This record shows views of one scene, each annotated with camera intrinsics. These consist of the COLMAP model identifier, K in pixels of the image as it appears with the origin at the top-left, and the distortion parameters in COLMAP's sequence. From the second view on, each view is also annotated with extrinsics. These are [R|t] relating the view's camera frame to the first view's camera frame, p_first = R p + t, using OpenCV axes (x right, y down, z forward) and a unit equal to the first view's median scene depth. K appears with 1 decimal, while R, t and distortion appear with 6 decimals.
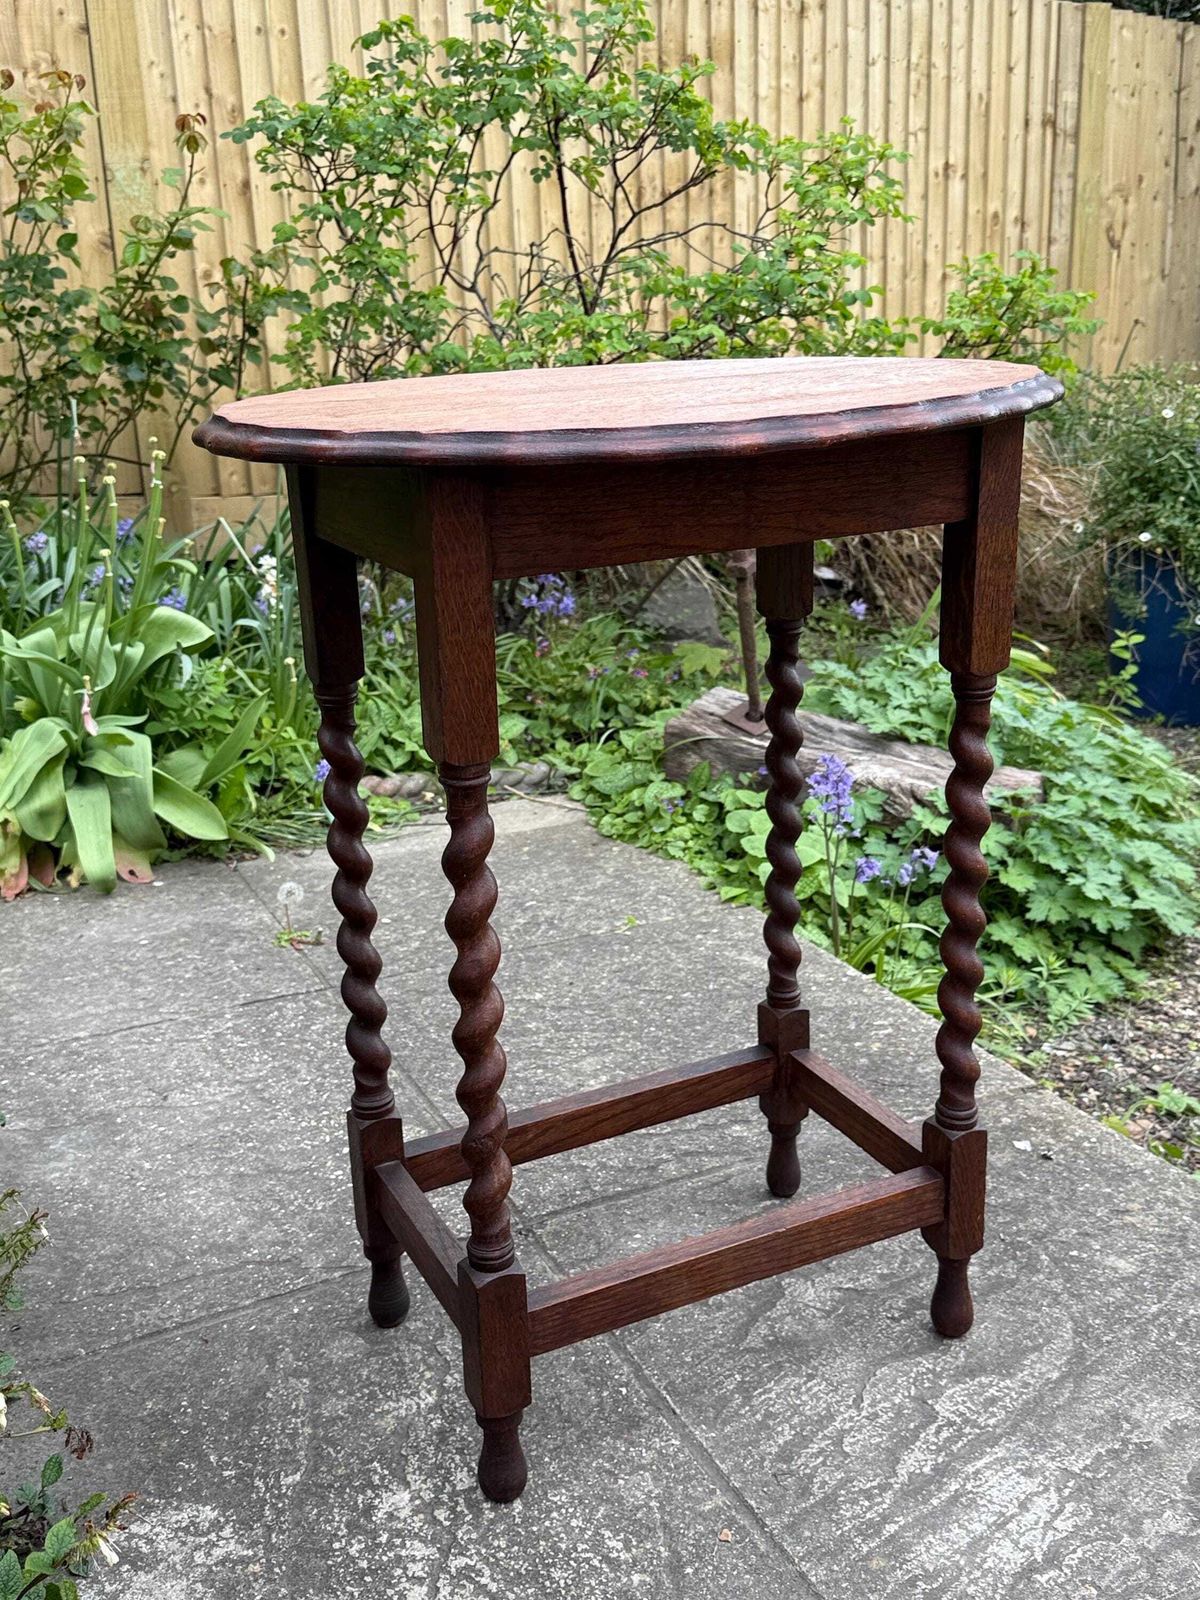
lens RADIAL K [[1684.6, 0, 593.2], [0, 1684.6, 802.9], [0, 0, 1]] dist [0.040474, 0.000000]
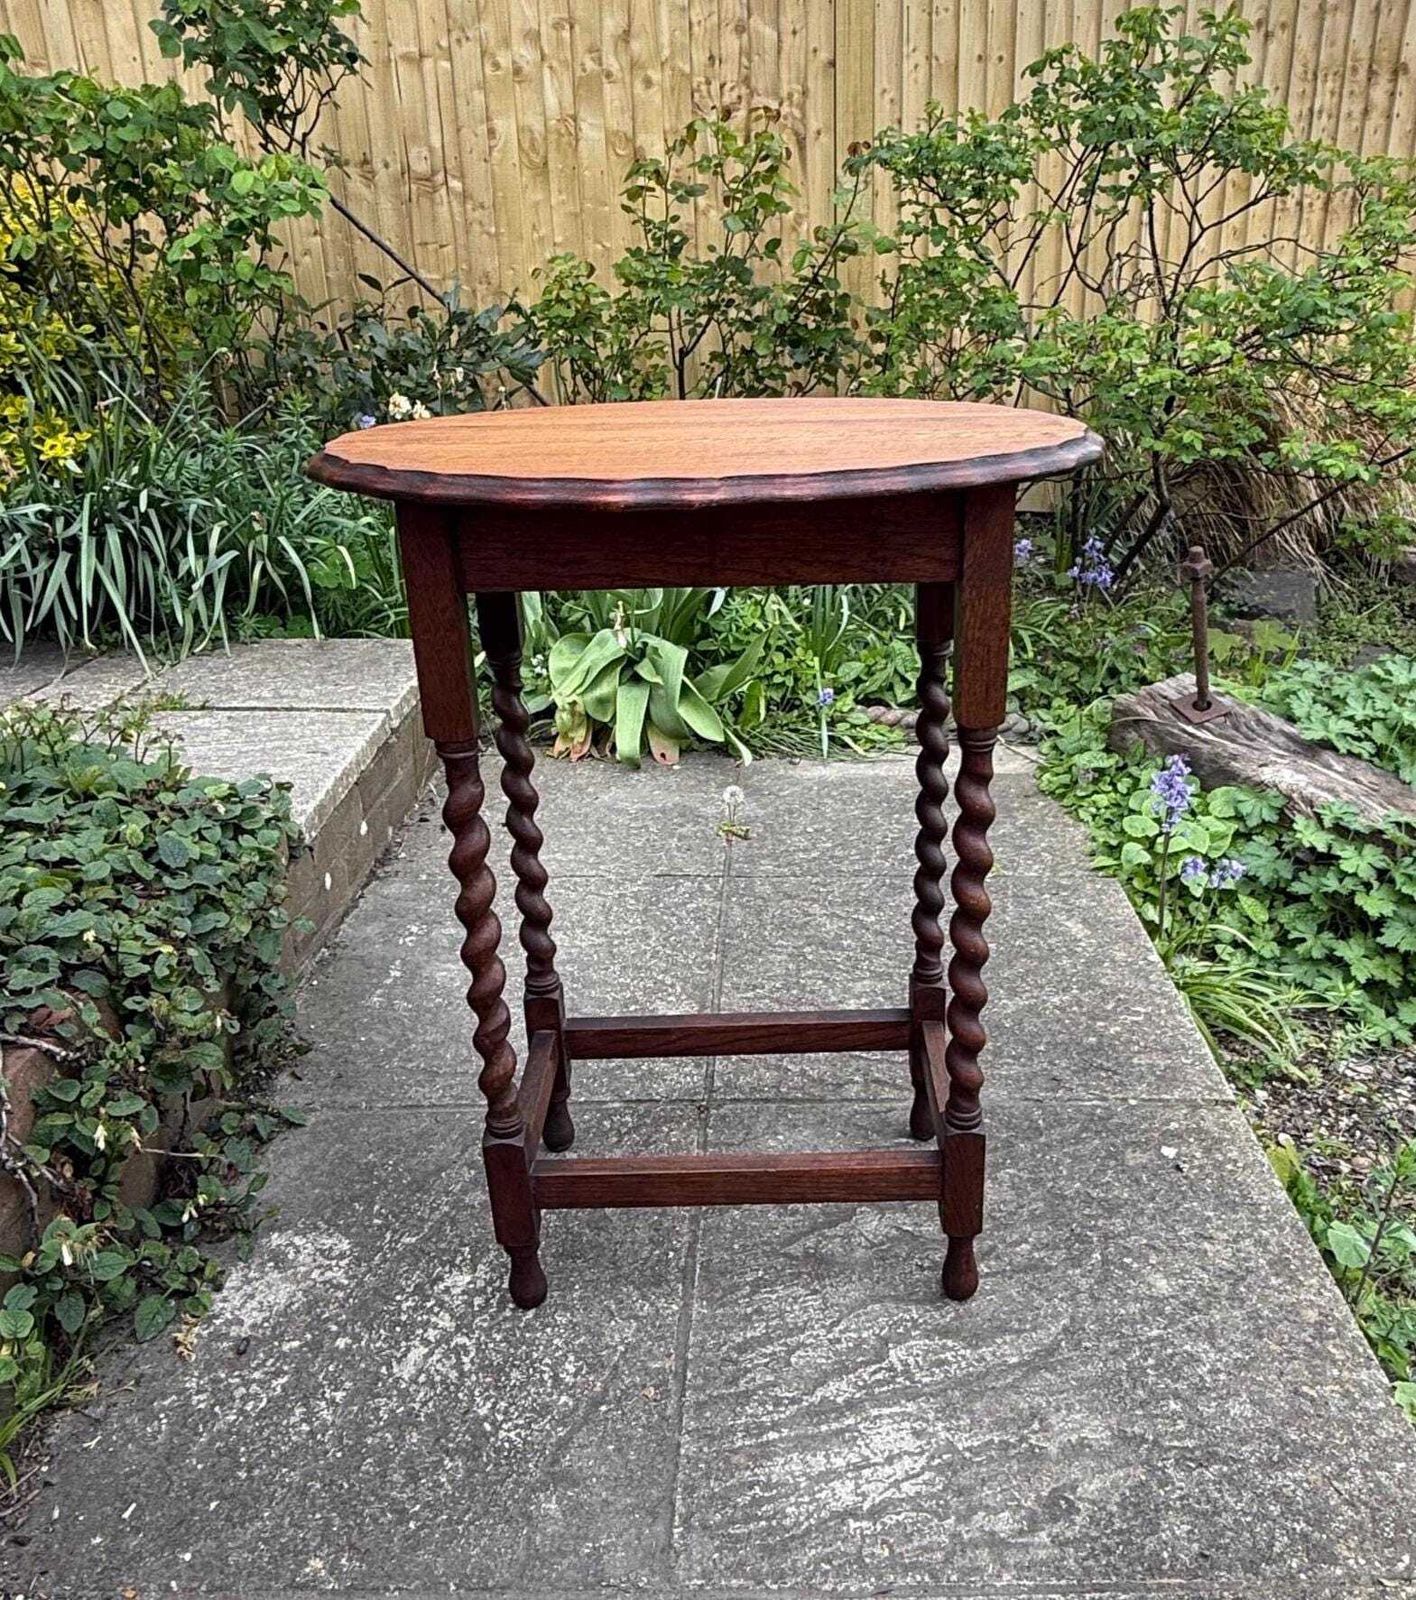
lens RADIAL K [[1364.0, 0, 772.2], [0, 1364.0, 827.1], [0, 0, 1]] dist [-0.010862, 0.013754]
pose [[0.900283, 0.184709, -0.394174, 0.234015], [-0.145021, 0.981050, 0.128494, -0.053368], [0.410438, -0.058517, 0.910009, 0.083258]]
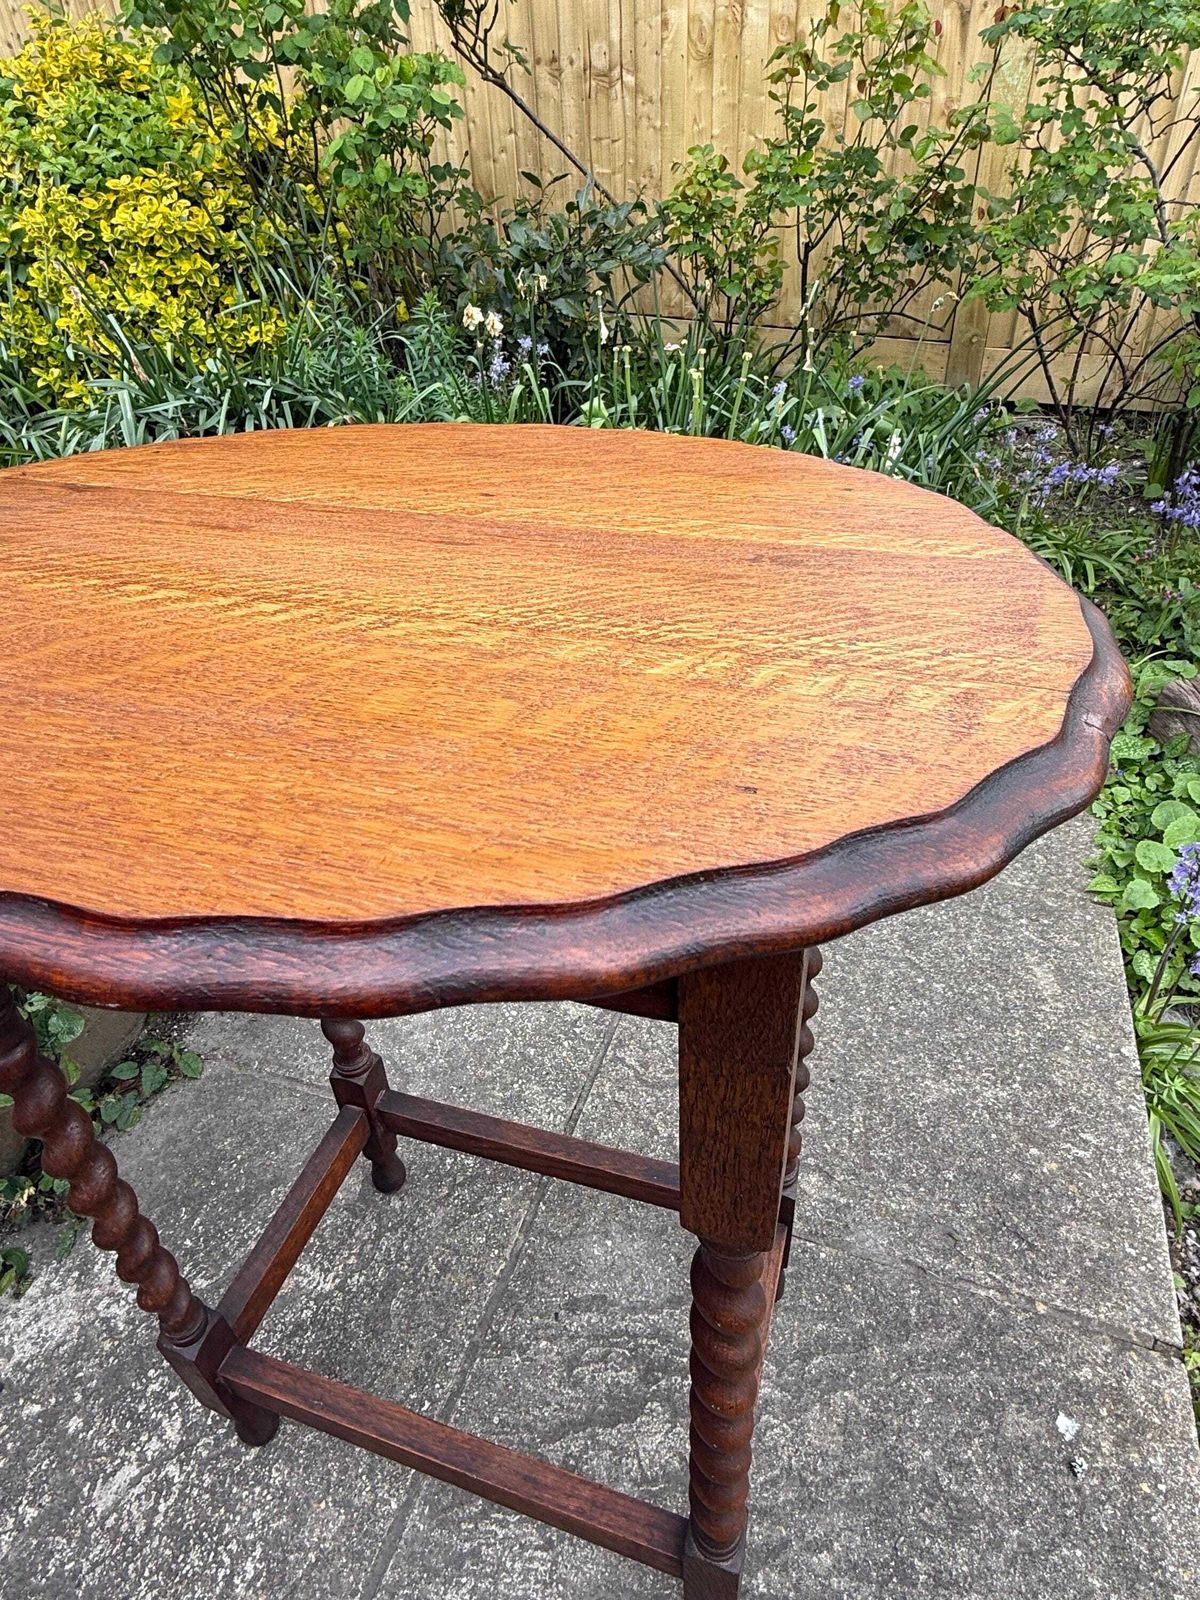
lens RADIAL K [[921.8, 0, 604.4], [0, 921.8, 760.9], [0, 0, 1]] dist [-0.000869, 0.000348]
pose [[0.712105, 0.393891, -0.581168, 0.160215], [-0.202047, 0.907745, 0.367664, -0.157893], [0.672371, -0.144392, 0.725994, 0.394245]]
